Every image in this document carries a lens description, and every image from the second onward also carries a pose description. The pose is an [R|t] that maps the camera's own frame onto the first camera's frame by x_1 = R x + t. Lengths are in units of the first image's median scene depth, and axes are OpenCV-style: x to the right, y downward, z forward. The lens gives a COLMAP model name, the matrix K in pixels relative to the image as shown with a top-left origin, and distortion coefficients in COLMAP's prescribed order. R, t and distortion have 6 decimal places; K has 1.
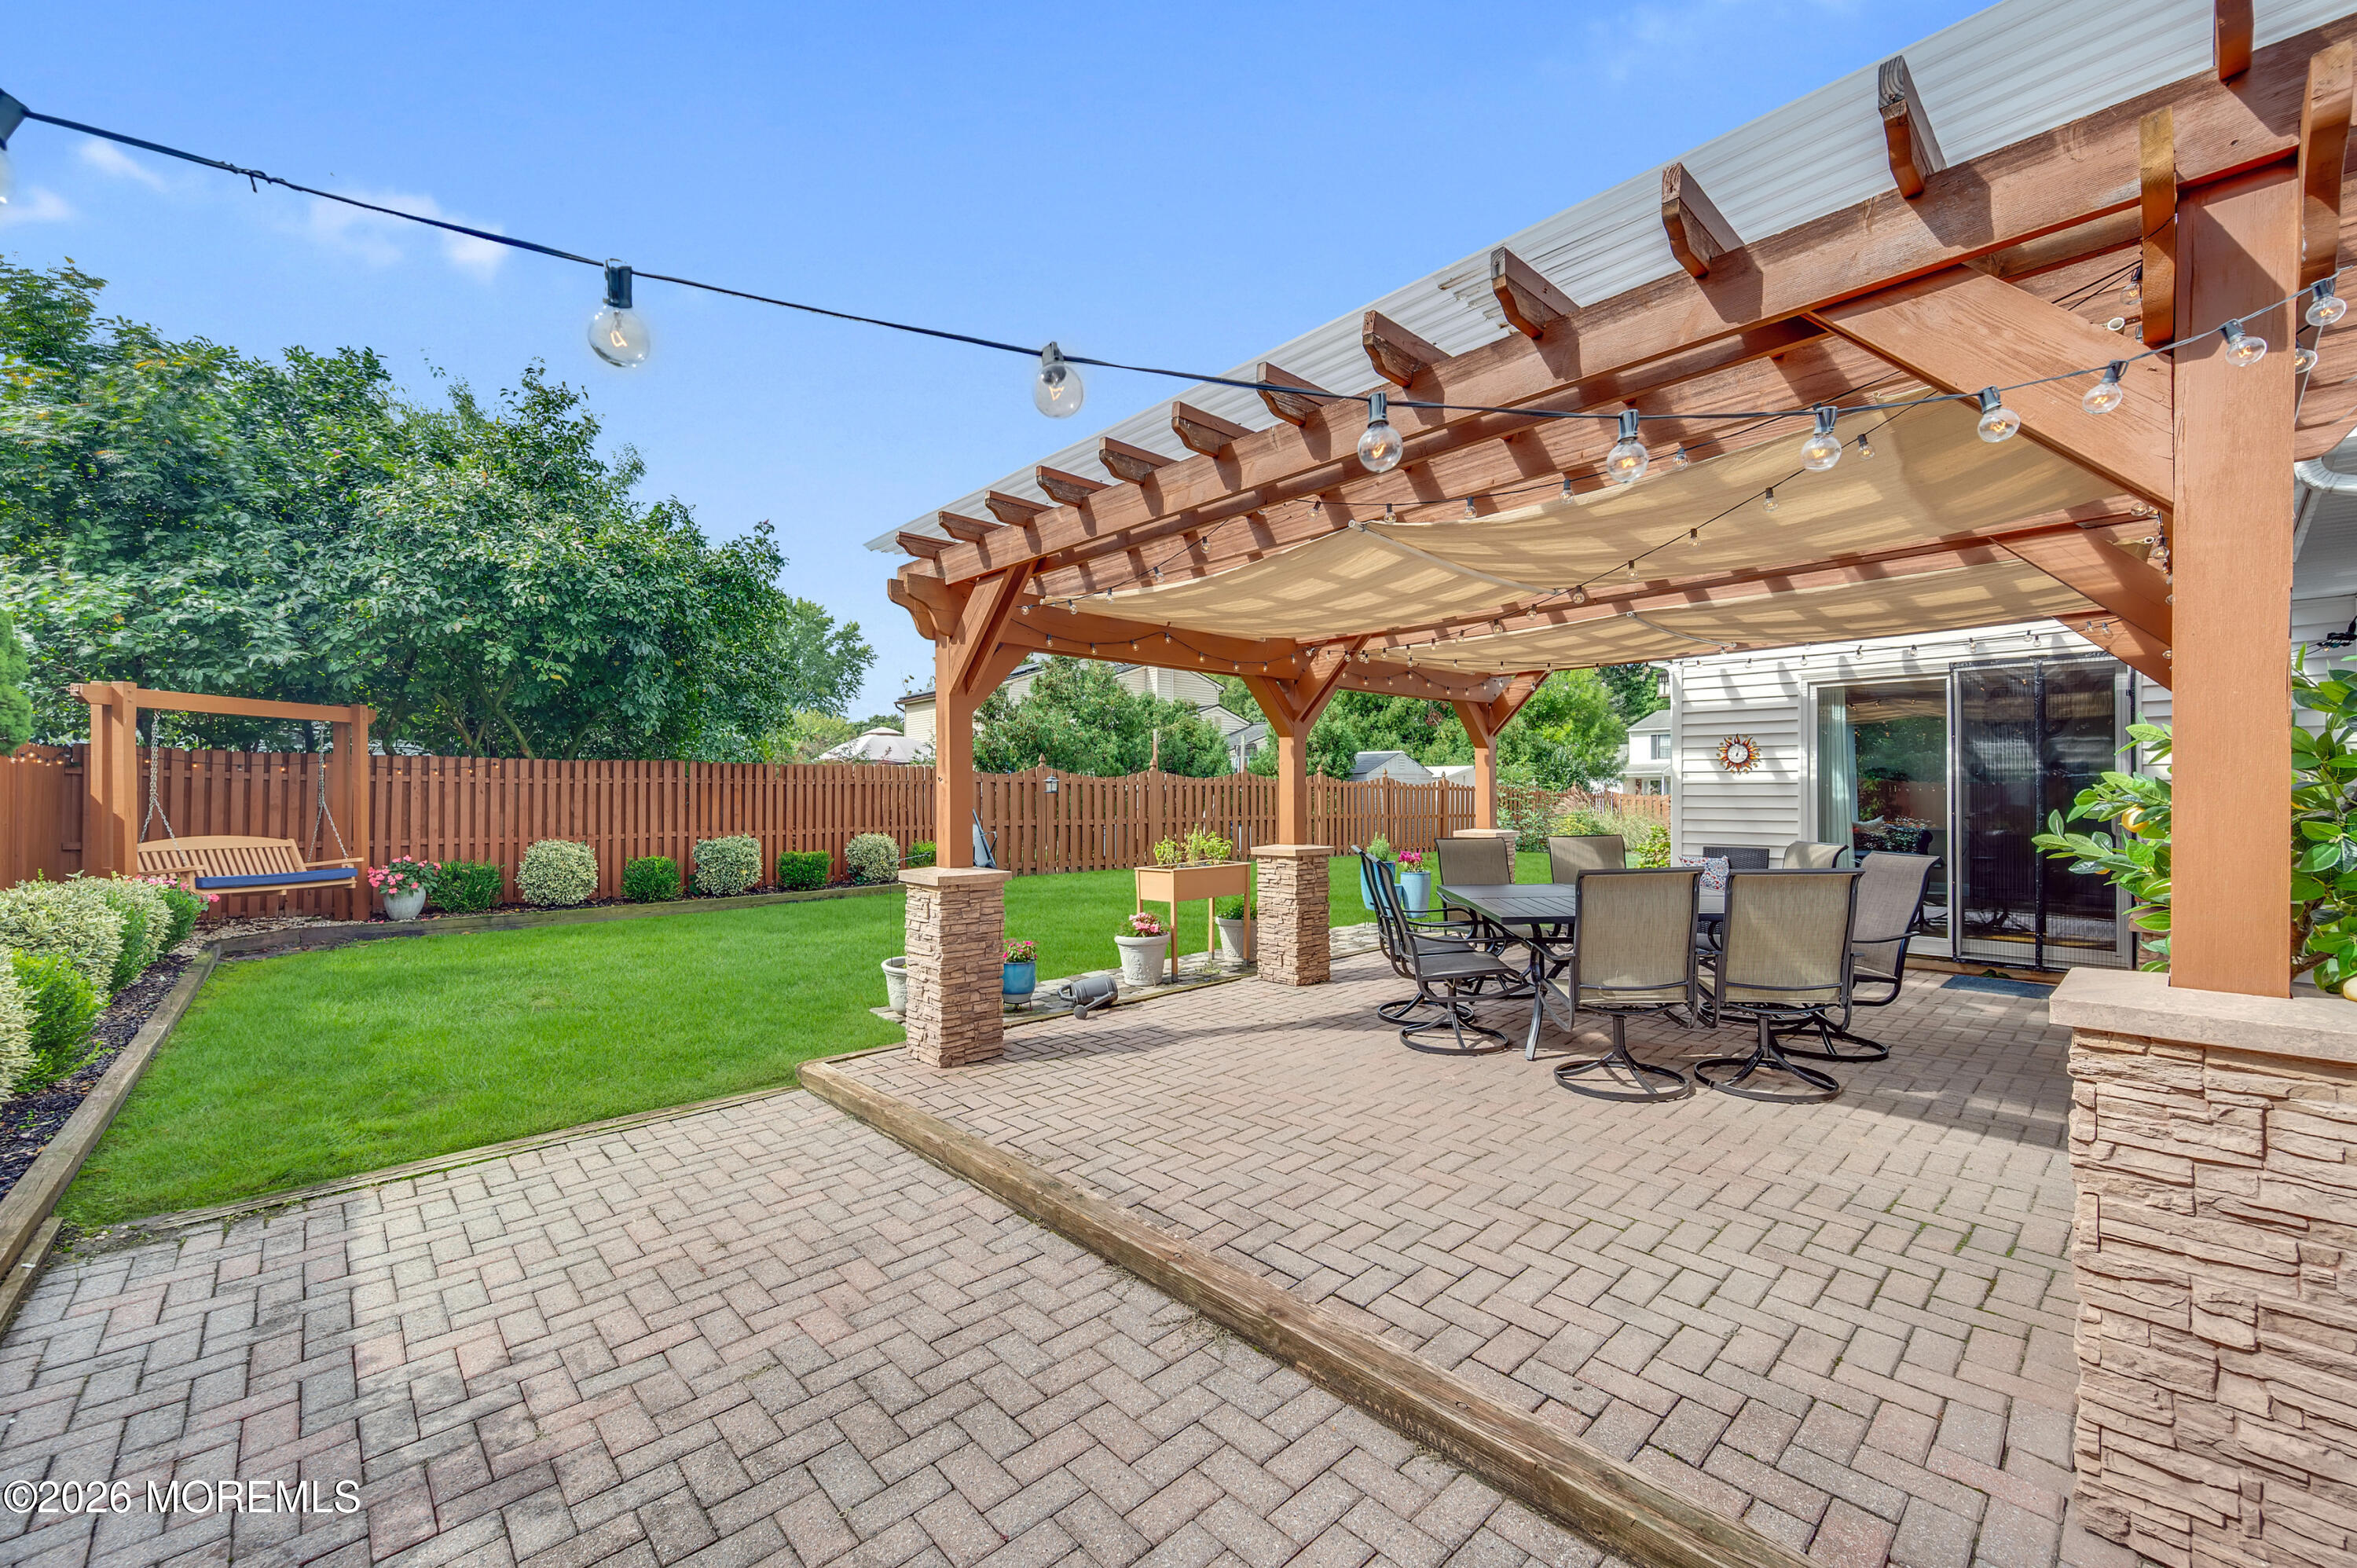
lens RADIAL K [[931.9, 0, 1164.4], [0, 931.9, 786.0], [0, 0, 1]] dist [0.000541, -0.000427]
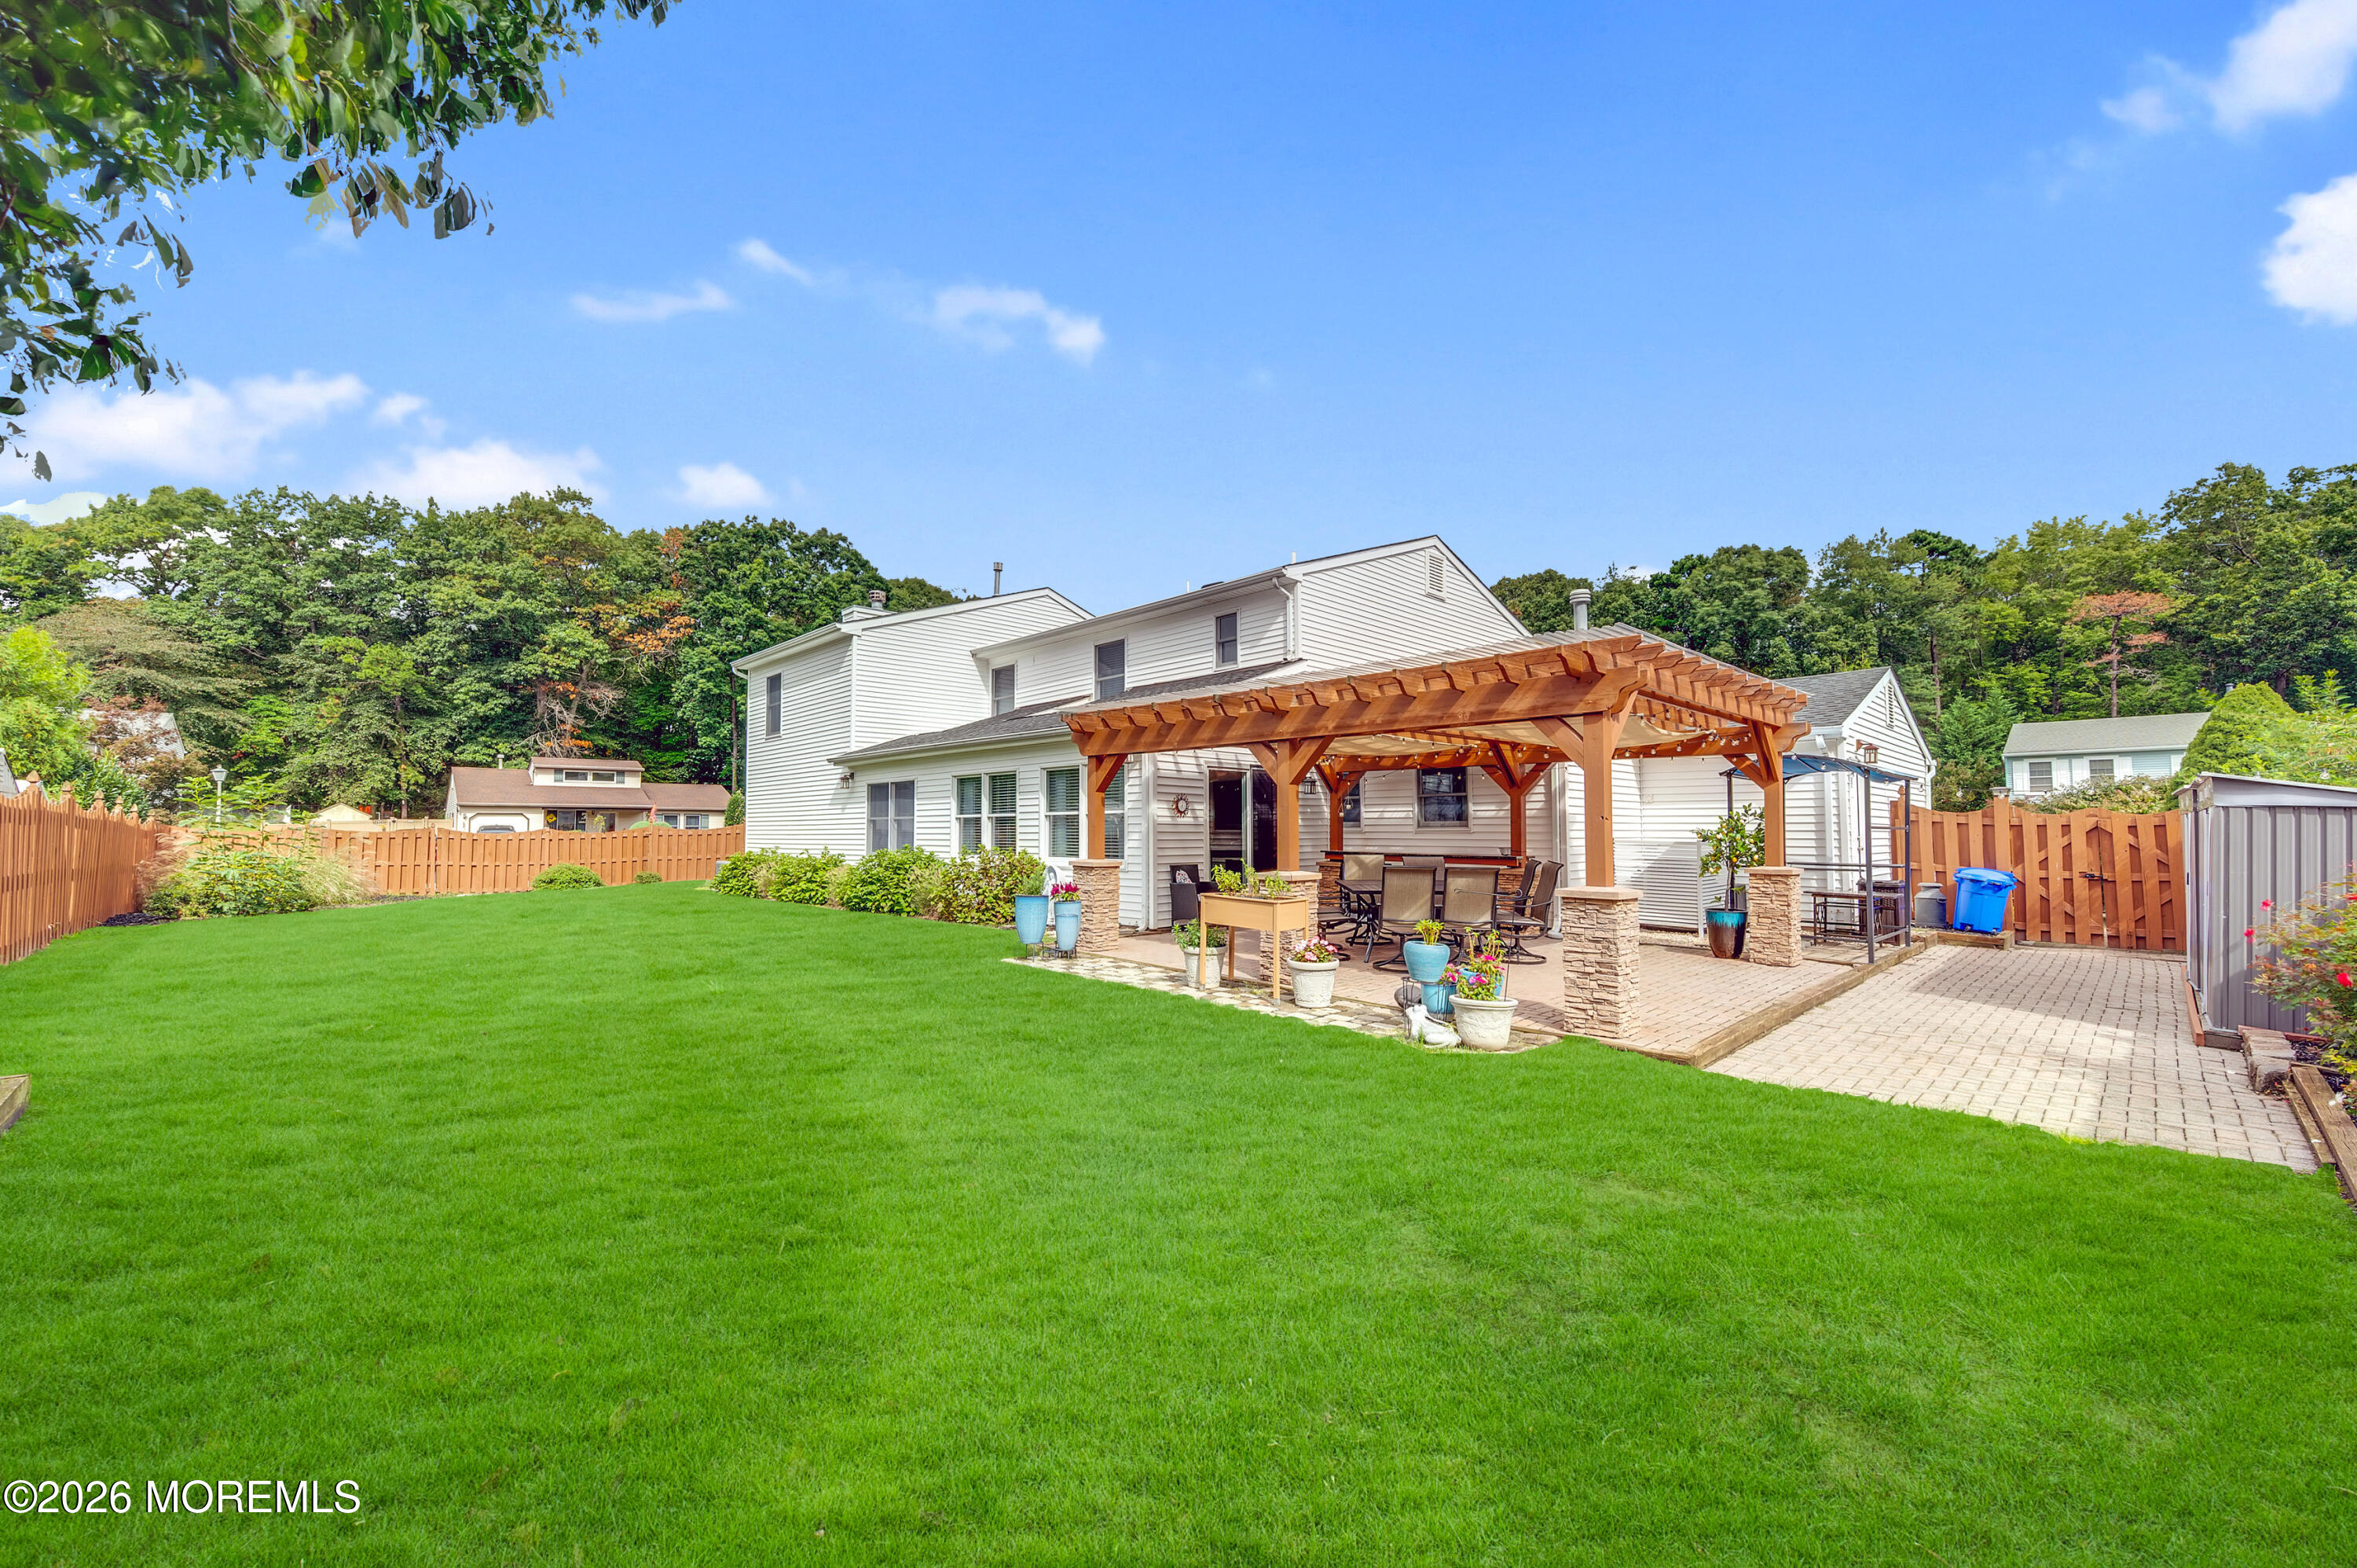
lens RADIAL K [[931.9, 0, 1175.7], [0, 931.9, 786.3], [0, 0, 1]] dist [0.000541, -0.000427]
pose [[-0.007399, 0.050144, 0.998715, -1.165410], [-0.012336, 0.998661, -0.050233, 0.014793], [-0.999897, -0.012691, -0.006770, 1.222929]]
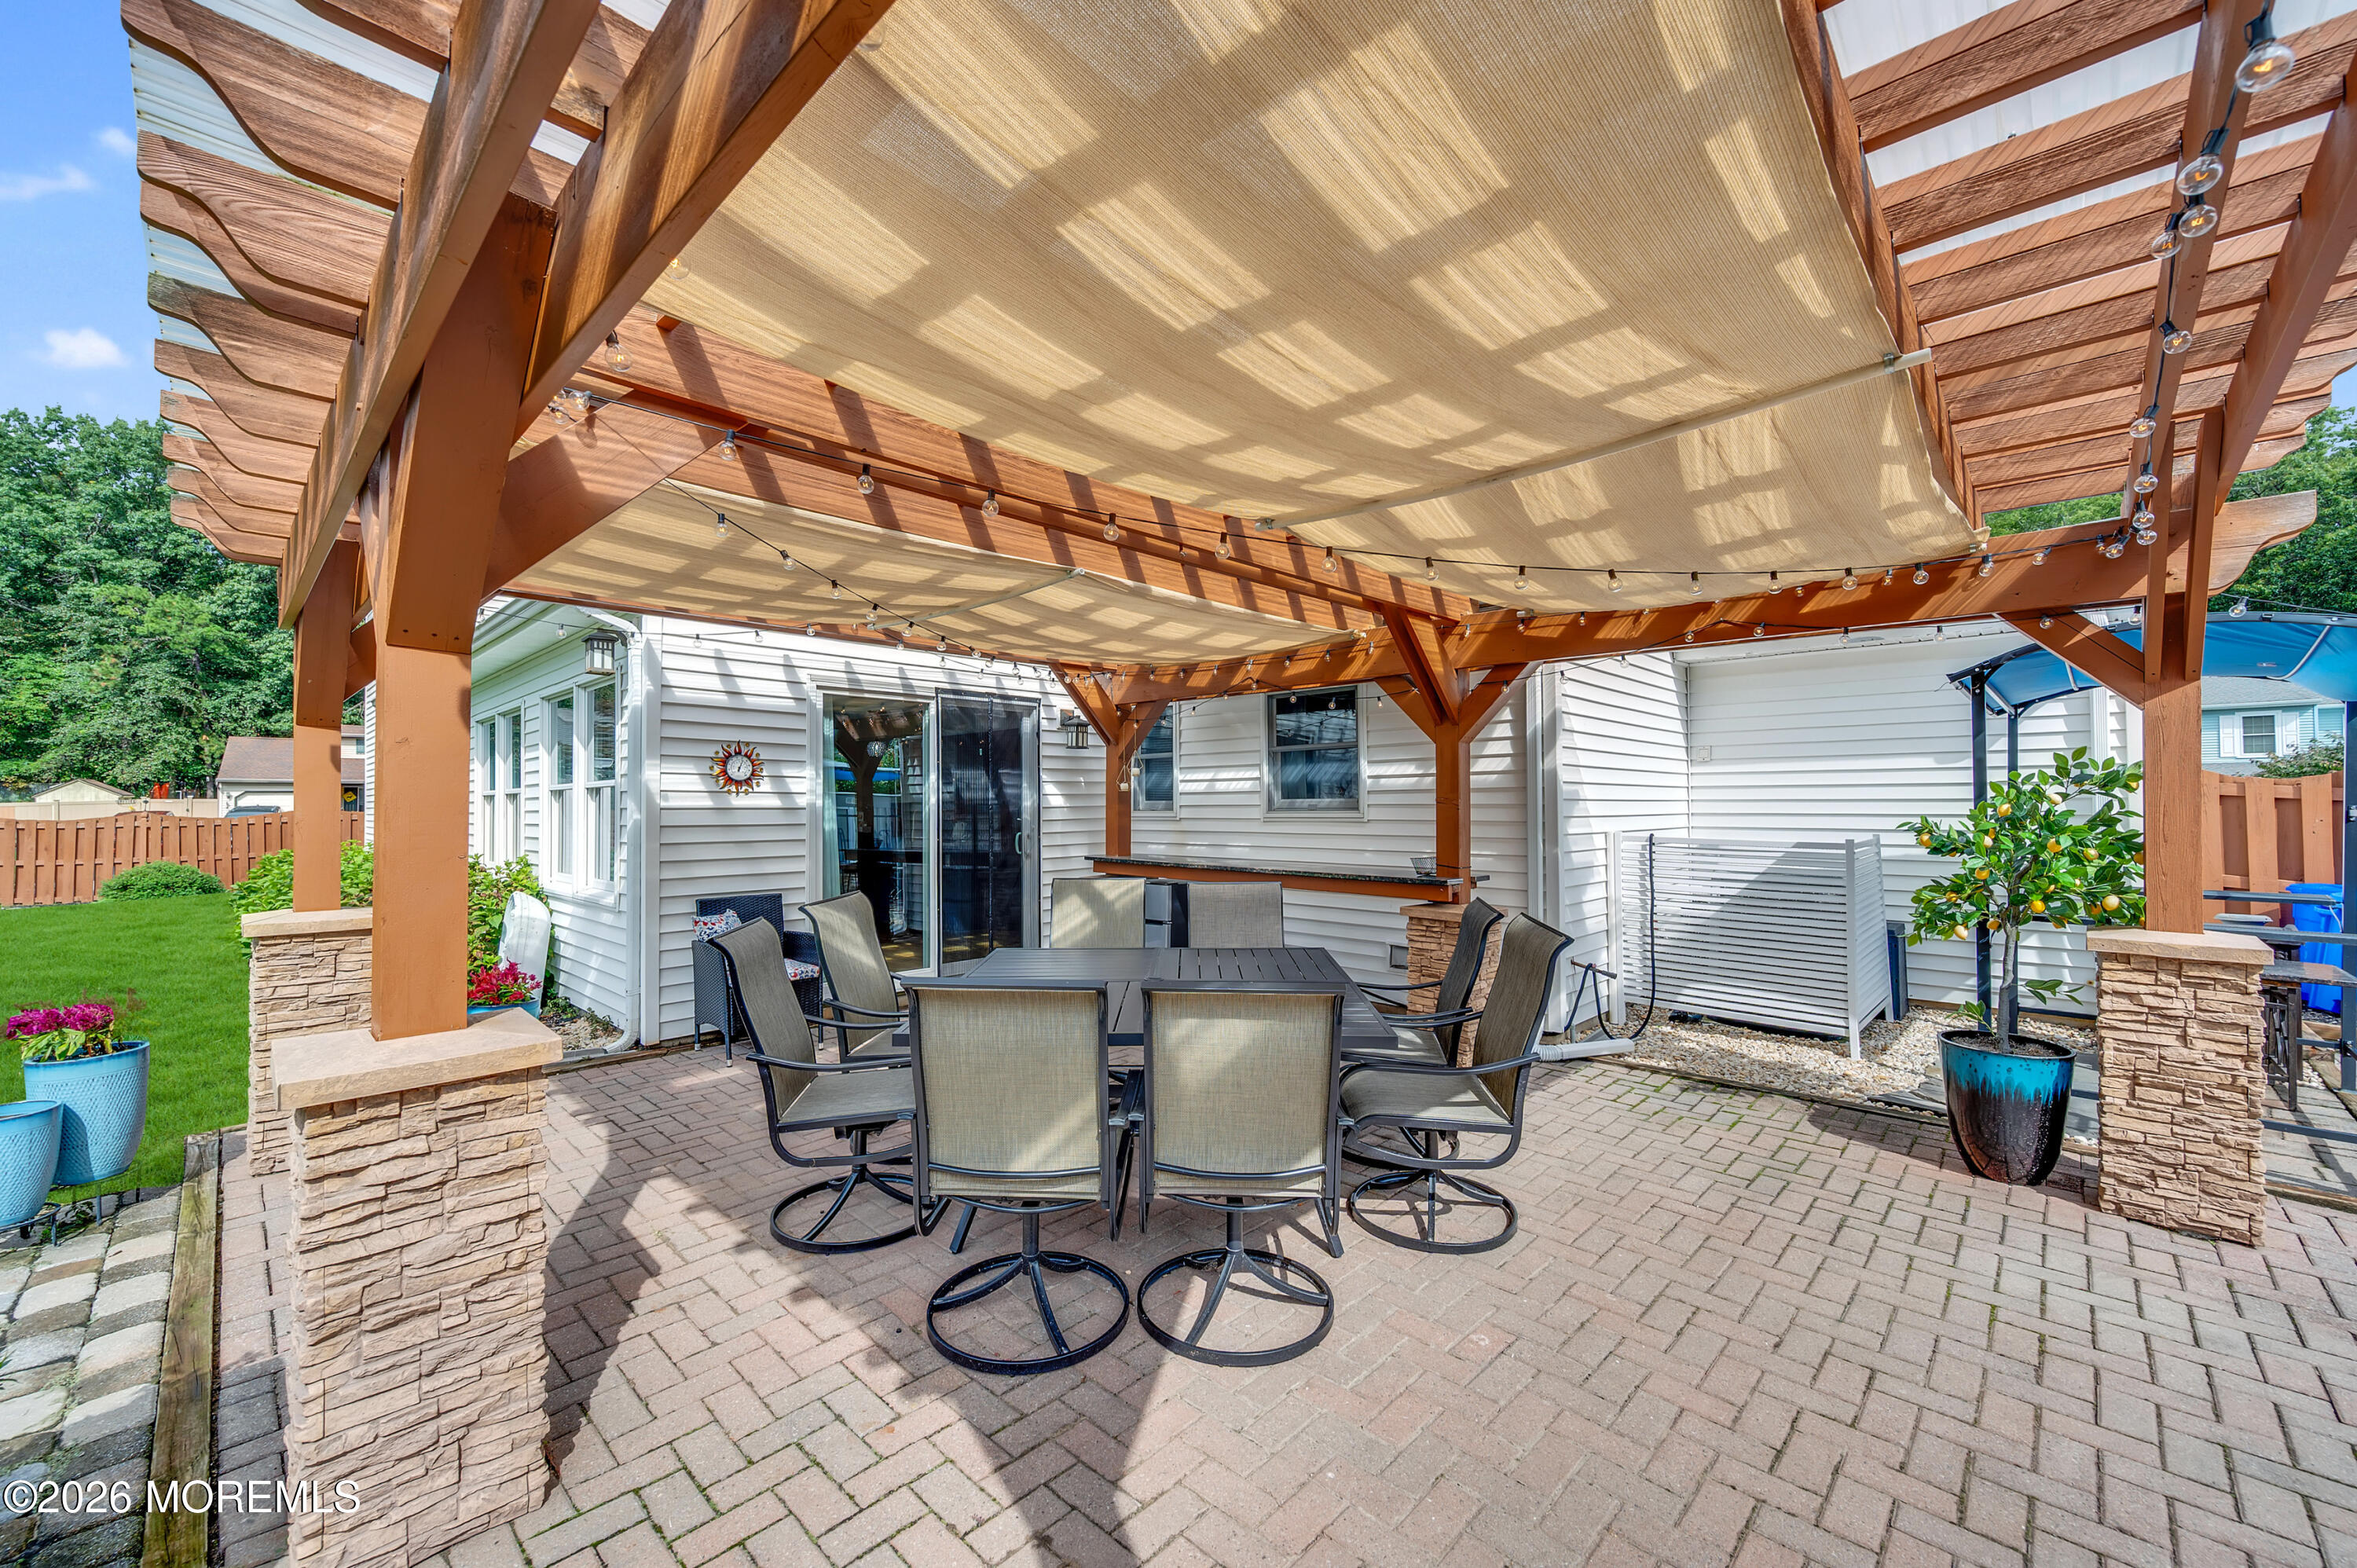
lens RADIAL K [[931.9, 0, 1186.2], [0, 931.9, 792.5], [0, 0, 1]] dist [0.000541, -0.000427]
pose [[-0.050685, 0.015987, 0.998587, -0.162568], [-0.006635, 0.999844, -0.016344, -0.006779], [-0.998693, -0.007454, -0.050571, 0.820564]]
